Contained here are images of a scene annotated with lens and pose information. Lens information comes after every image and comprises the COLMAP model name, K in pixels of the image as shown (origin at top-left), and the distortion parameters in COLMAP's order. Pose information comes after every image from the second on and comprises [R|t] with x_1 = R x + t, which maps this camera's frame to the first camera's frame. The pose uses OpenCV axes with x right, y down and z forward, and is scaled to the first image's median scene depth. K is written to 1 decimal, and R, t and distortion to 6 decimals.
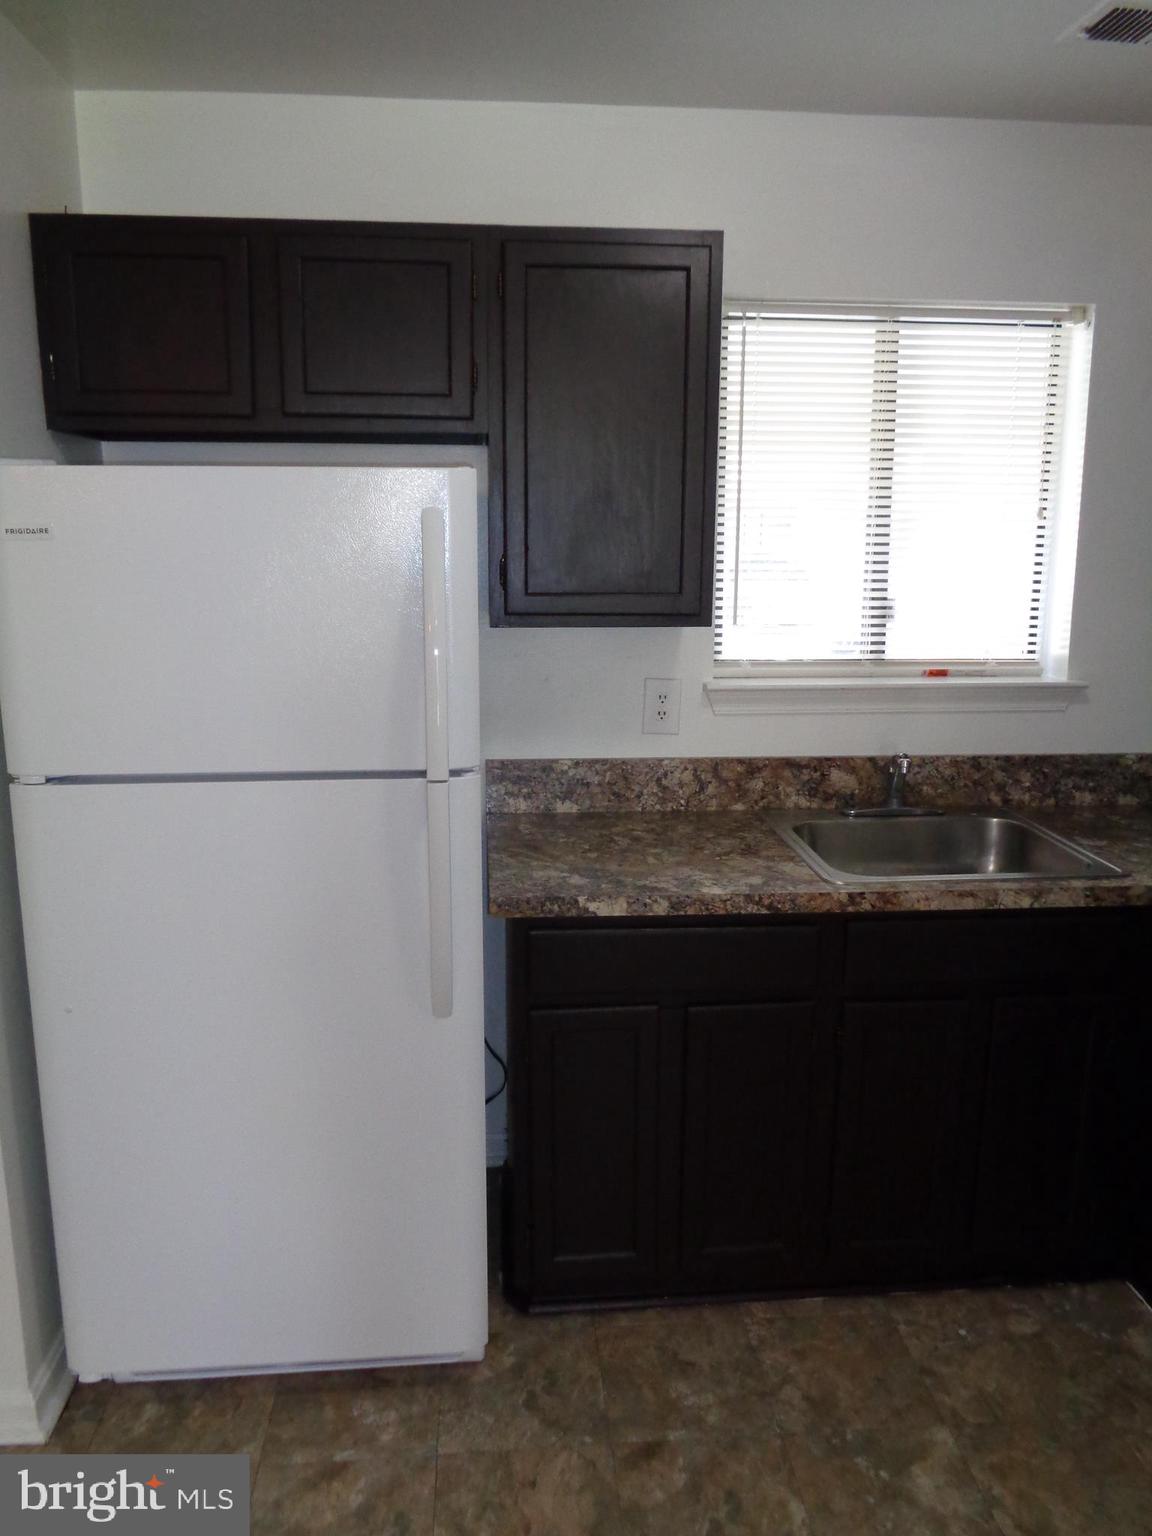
lens RADIAL K [[1167.3, 0, 578.5], [0, 1167.3, 758.5], [0, 0, 1]] dist [-0.000774, -0.001757]
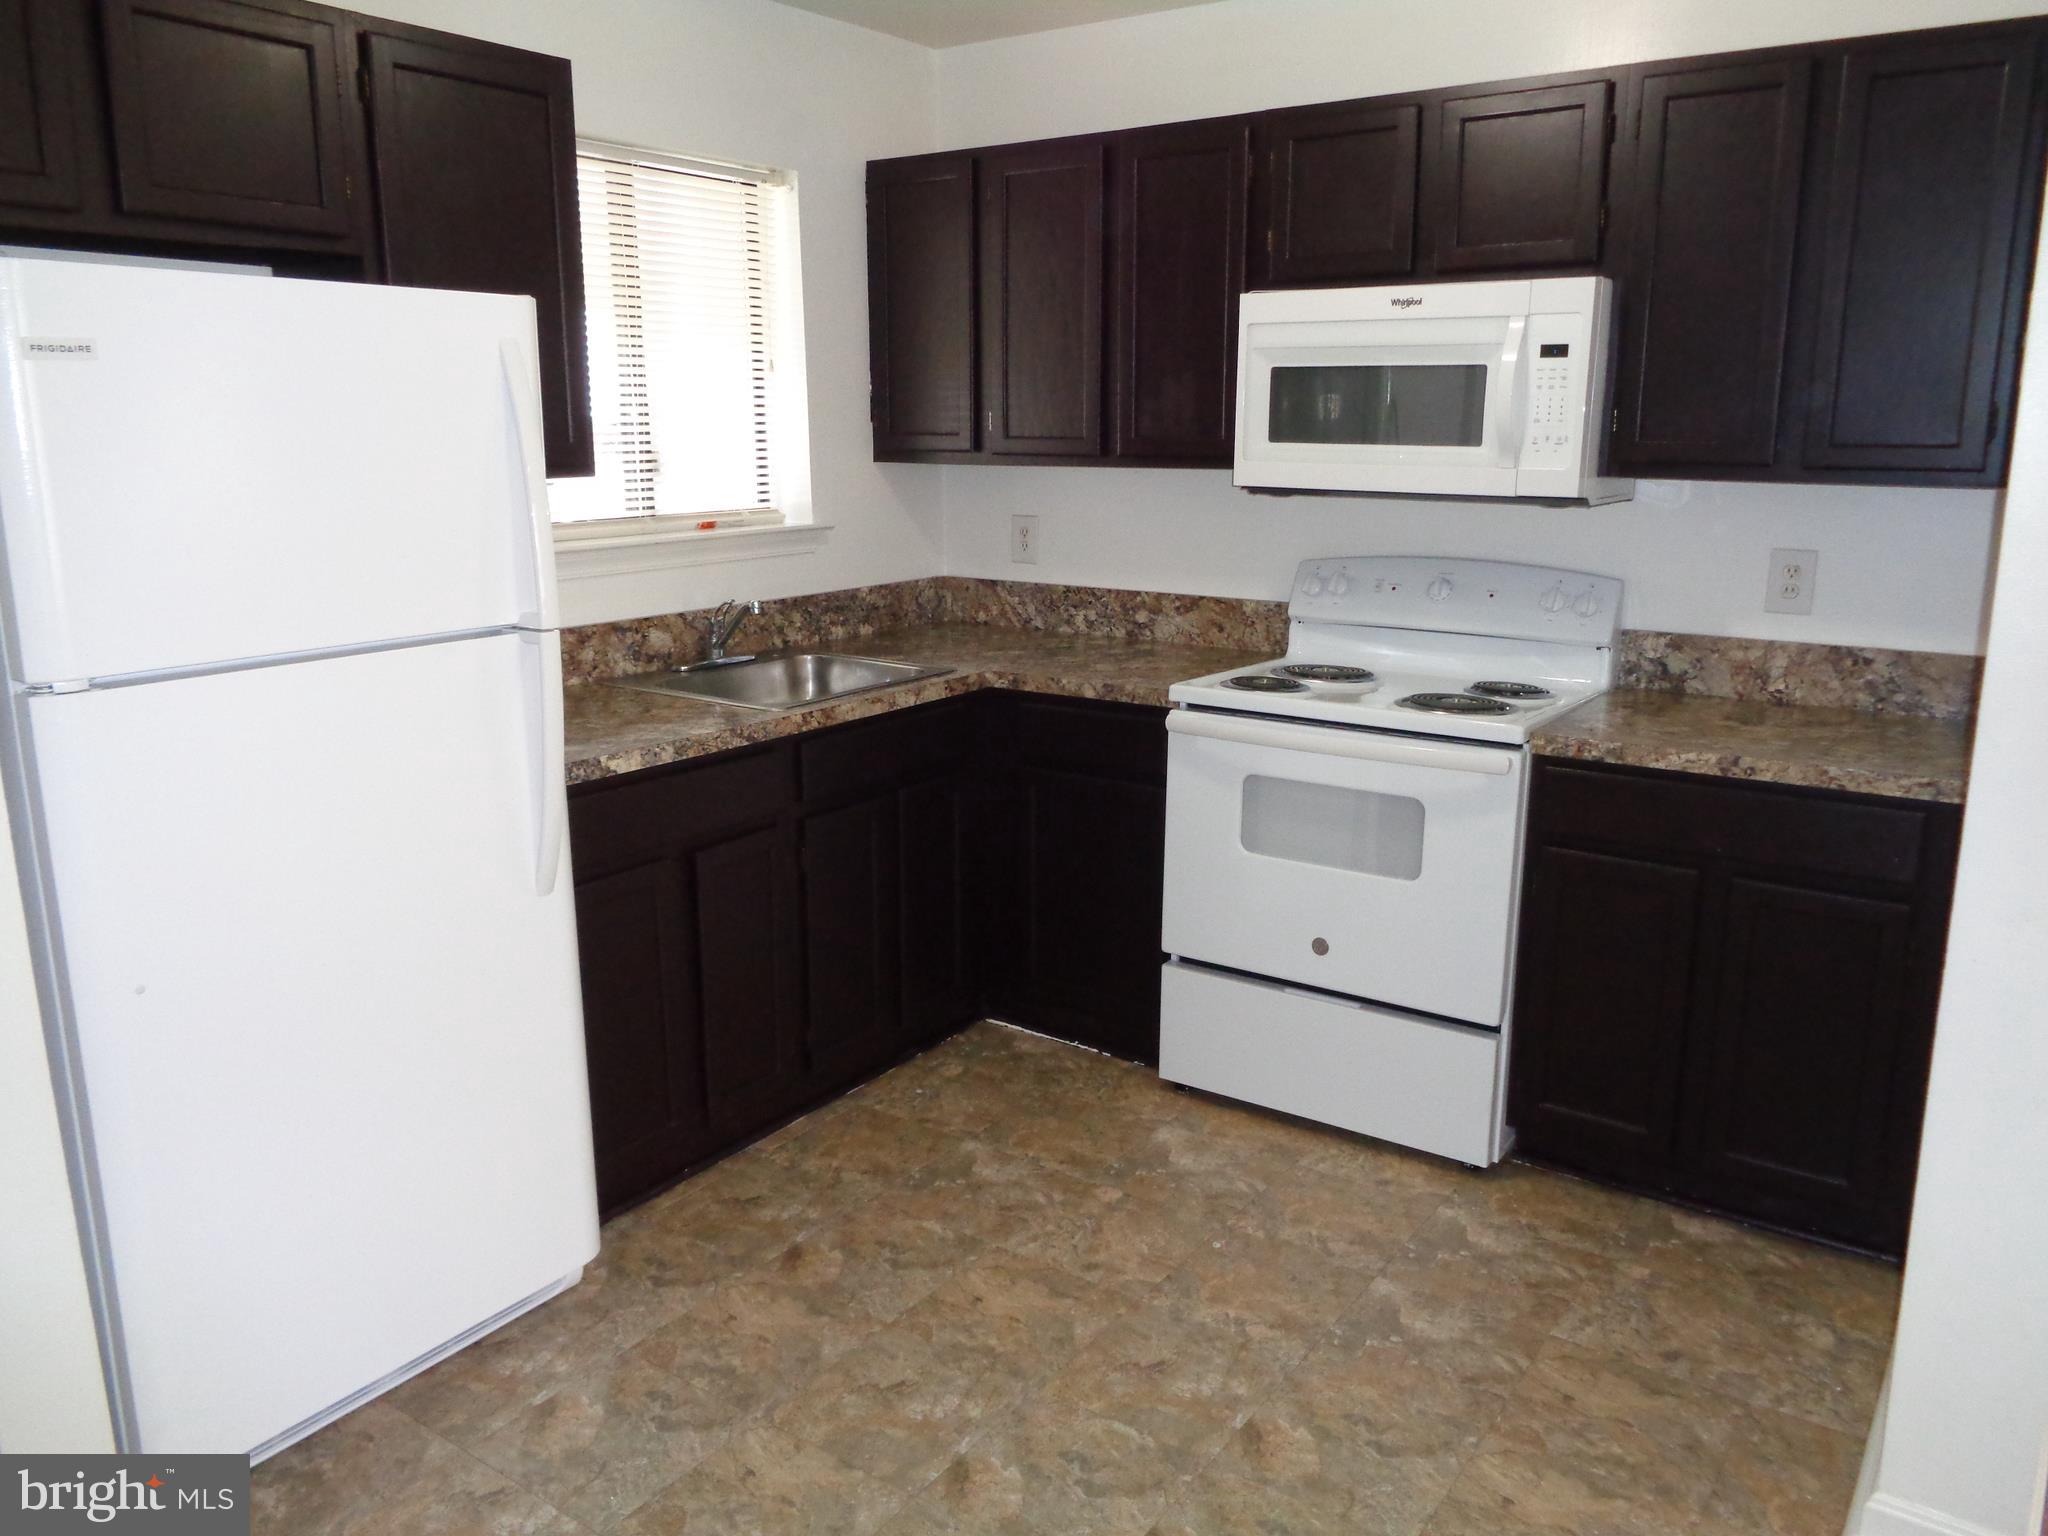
lens RADIAL K [[1556.4, 0, 1046.6], [0, 1556.4, 766.6], [0, 0, 1]] dist [-0.000774, -0.001757]
pose [[0.633530, -0.177492, 0.753085, -0.665055], [0.159117, 0.982415, 0.097685, 0.055677], [-0.757180, 0.057942, 0.650631, -0.089603]]
